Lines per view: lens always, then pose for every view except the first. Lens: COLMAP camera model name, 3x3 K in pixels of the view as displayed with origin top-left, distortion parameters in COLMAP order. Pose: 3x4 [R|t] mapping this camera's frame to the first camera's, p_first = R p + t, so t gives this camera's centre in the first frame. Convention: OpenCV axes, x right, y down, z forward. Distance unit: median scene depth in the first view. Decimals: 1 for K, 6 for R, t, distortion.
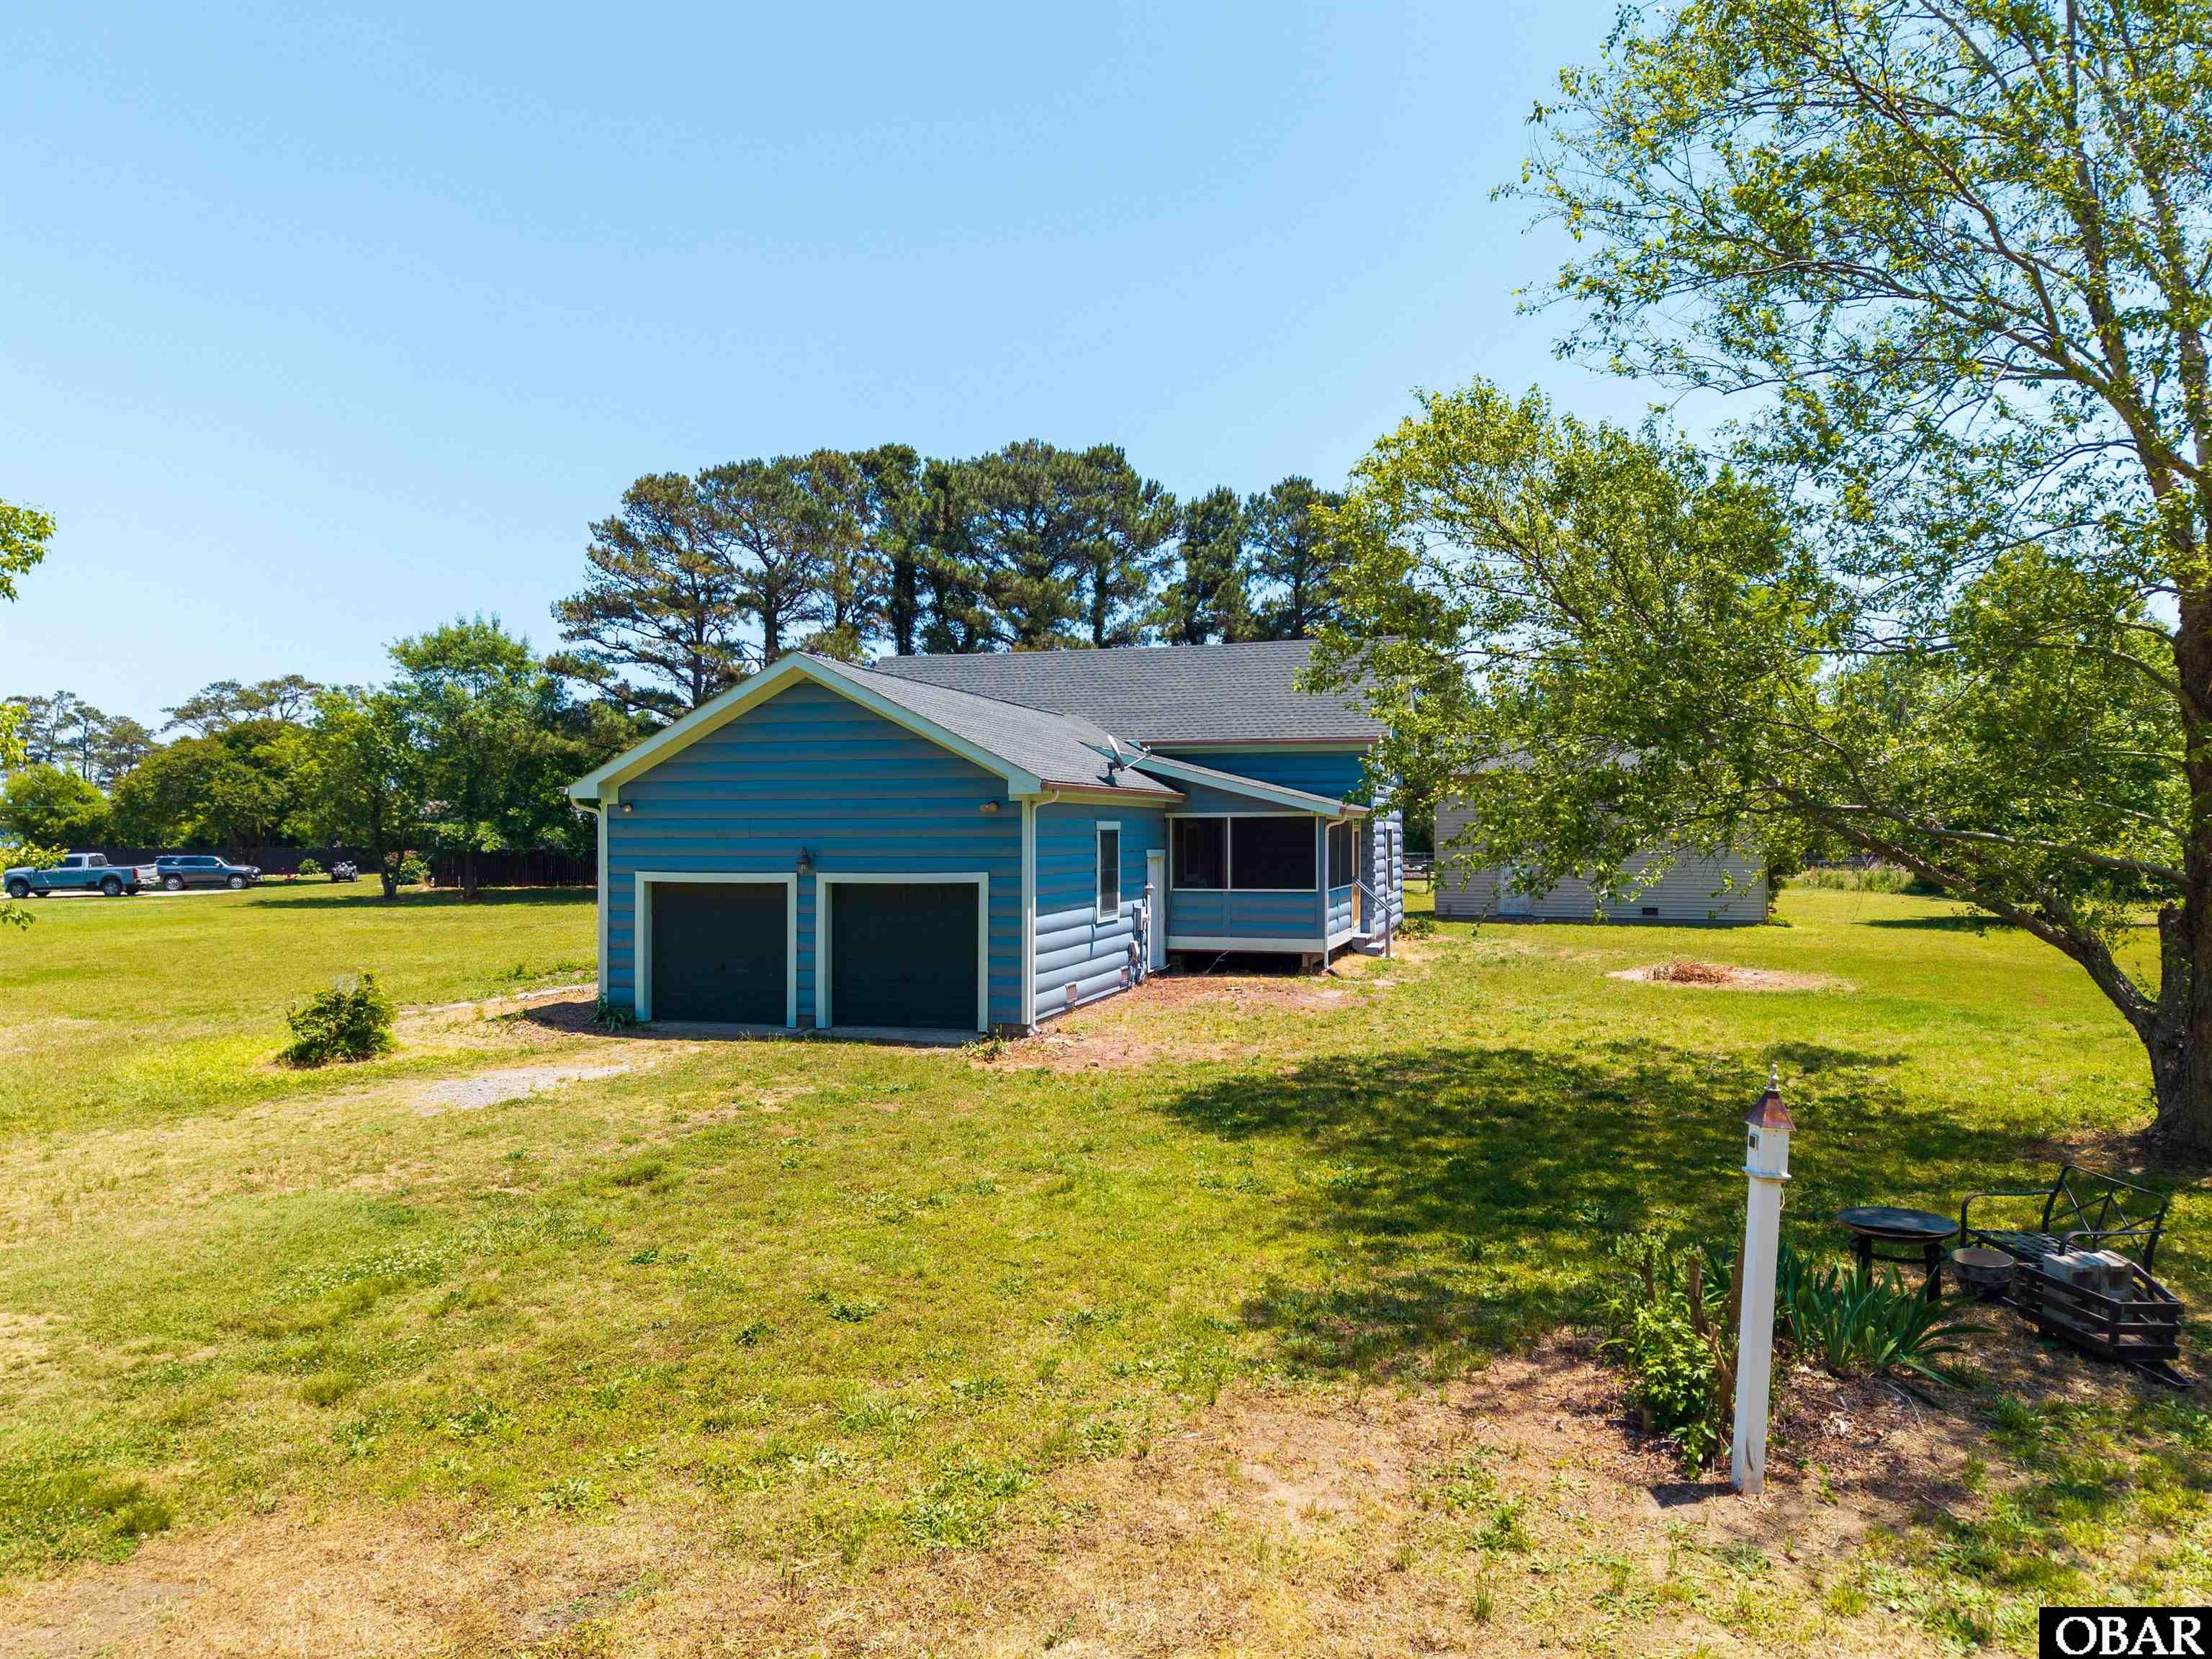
lens RADIAL K [[1475.7, 0, 1109.7], [0, 1475.7, 835.7], [0, 0, 1]] dist [0.054597, -0.060962]
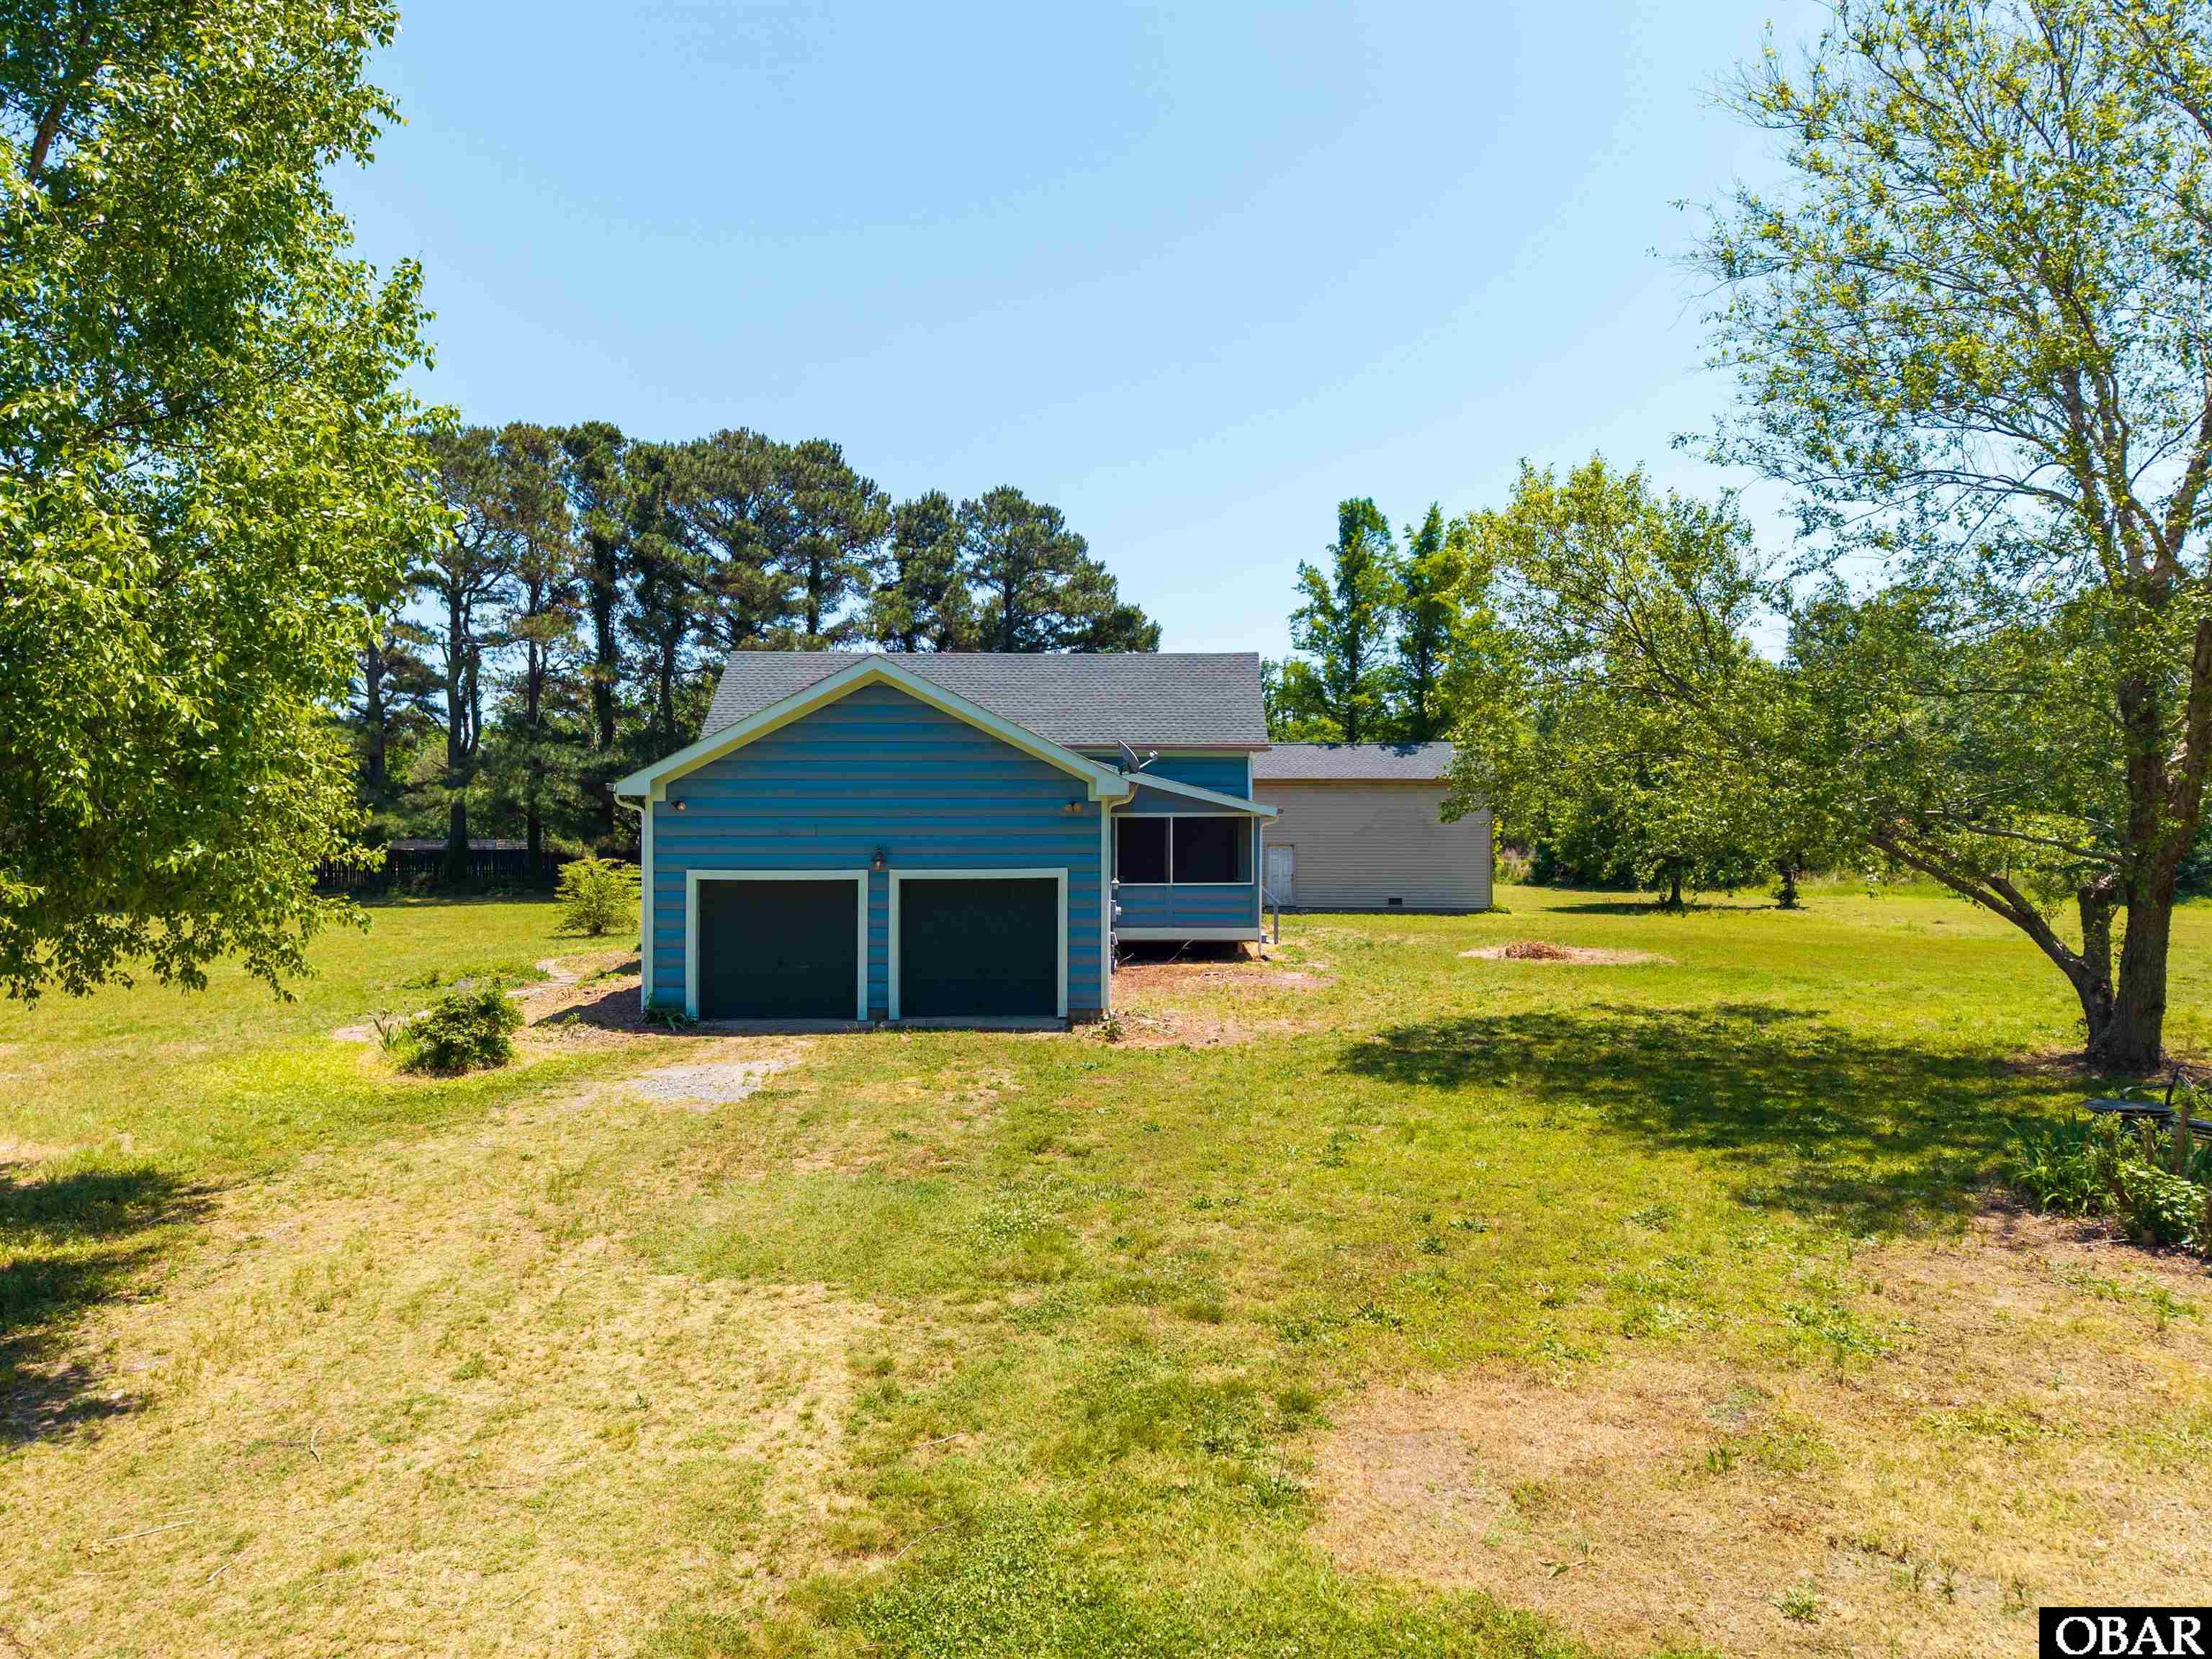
lens RADIAL K [[1475.7, 0, 1121.3], [0, 1475.7, 832.3], [0, 0, 1]] dist [0.054597, -0.060962]
pose [[0.956583, 0.000829, 0.291457, -0.174037], [-0.000512, 0.999999, -0.001165, 0.000129], [-0.291458, 0.000965, 0.956583, -0.016700]]
